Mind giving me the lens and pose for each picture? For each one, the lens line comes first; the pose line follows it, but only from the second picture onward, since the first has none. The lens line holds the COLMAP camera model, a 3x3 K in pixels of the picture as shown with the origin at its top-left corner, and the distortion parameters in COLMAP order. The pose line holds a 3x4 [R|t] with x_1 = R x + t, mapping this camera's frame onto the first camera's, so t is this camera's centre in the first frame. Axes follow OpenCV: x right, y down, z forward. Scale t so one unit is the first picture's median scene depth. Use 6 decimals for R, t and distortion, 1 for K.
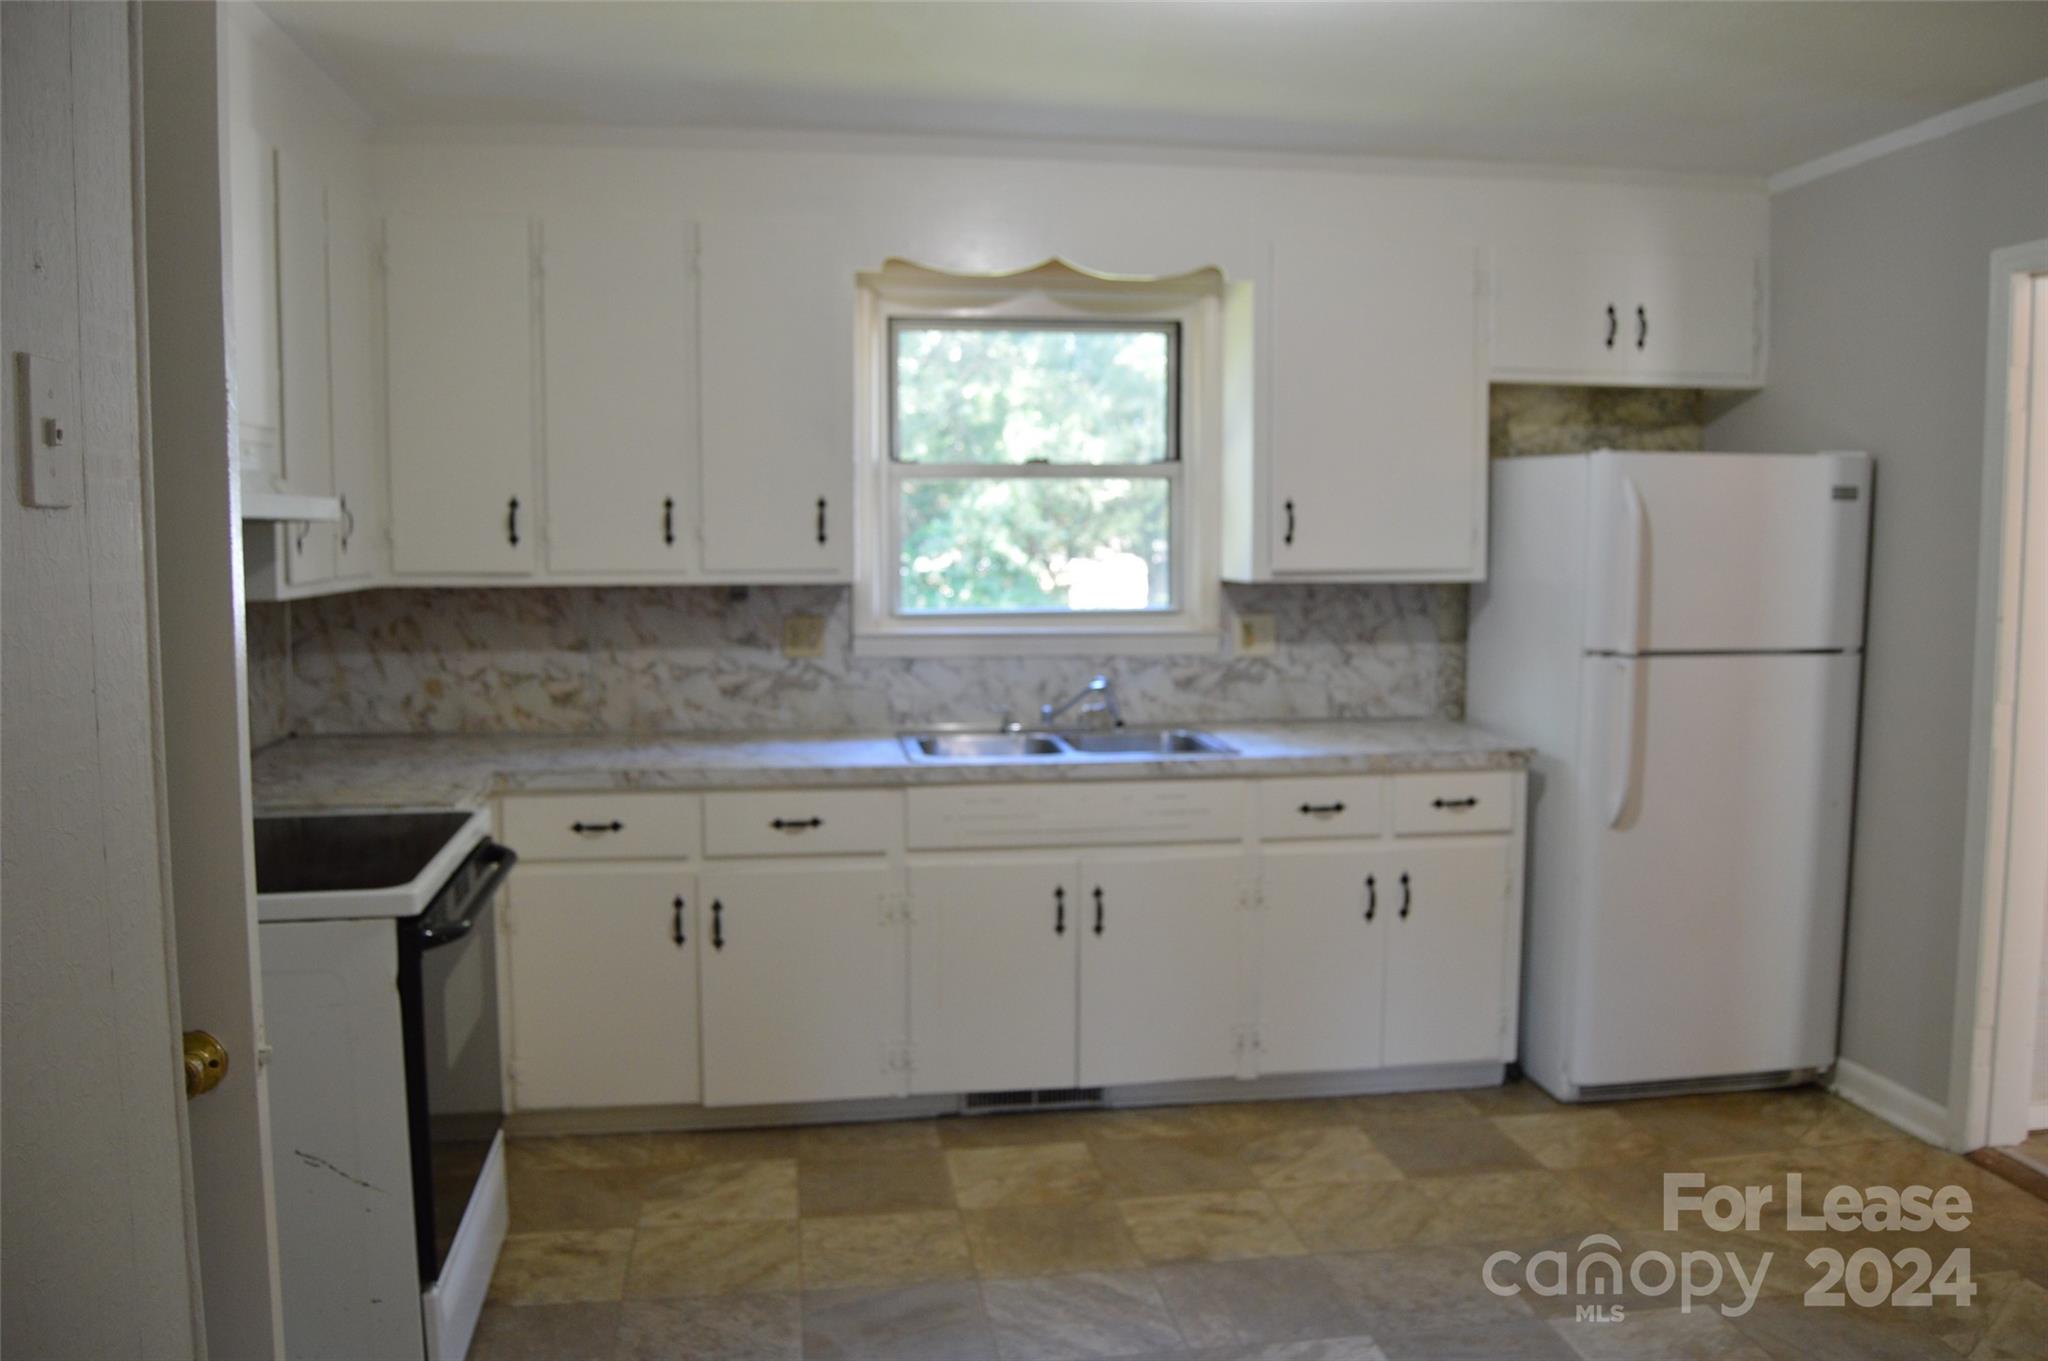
lens RADIAL K [[1616.7, 0, 1024.0], [0, 1616.7, 680.5], [0, 0, 1]] dist [-0.096172, 0.040889]
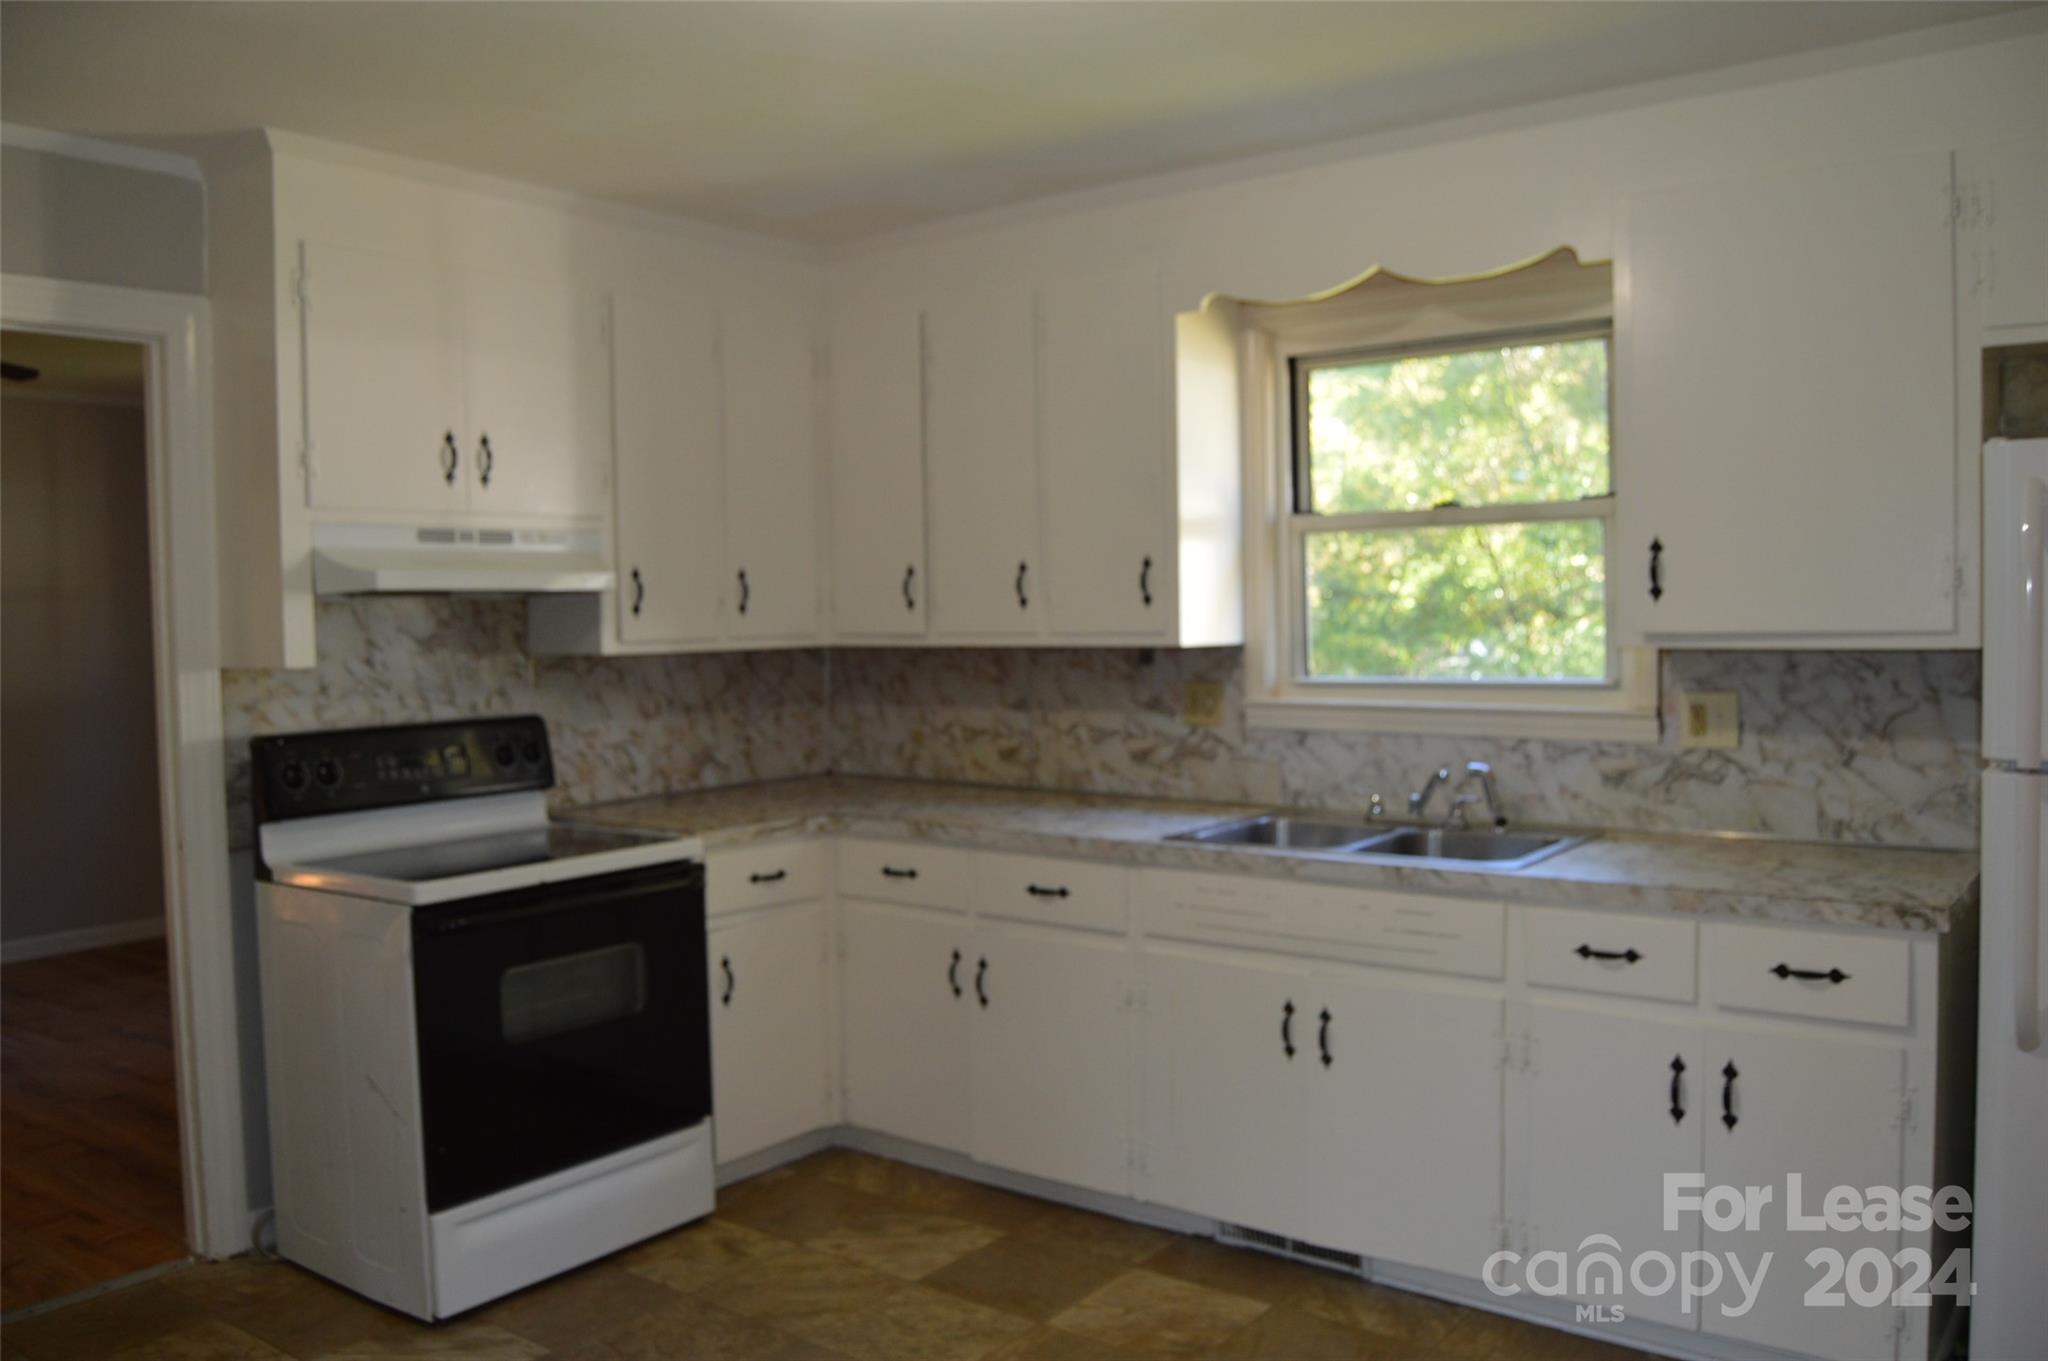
lens RADIAL K [[1616.7, 0, 1024.0], [0, 1616.7, 680.5], [0, 0, 1]] dist [-0.096172, 0.040889]
pose [[0.687213, 0.020252, -0.726174, 0.489249], [-0.051944, 0.998423, -0.021312, -0.014985], [0.724597, 0.052366, 0.687181, 0.275312]]
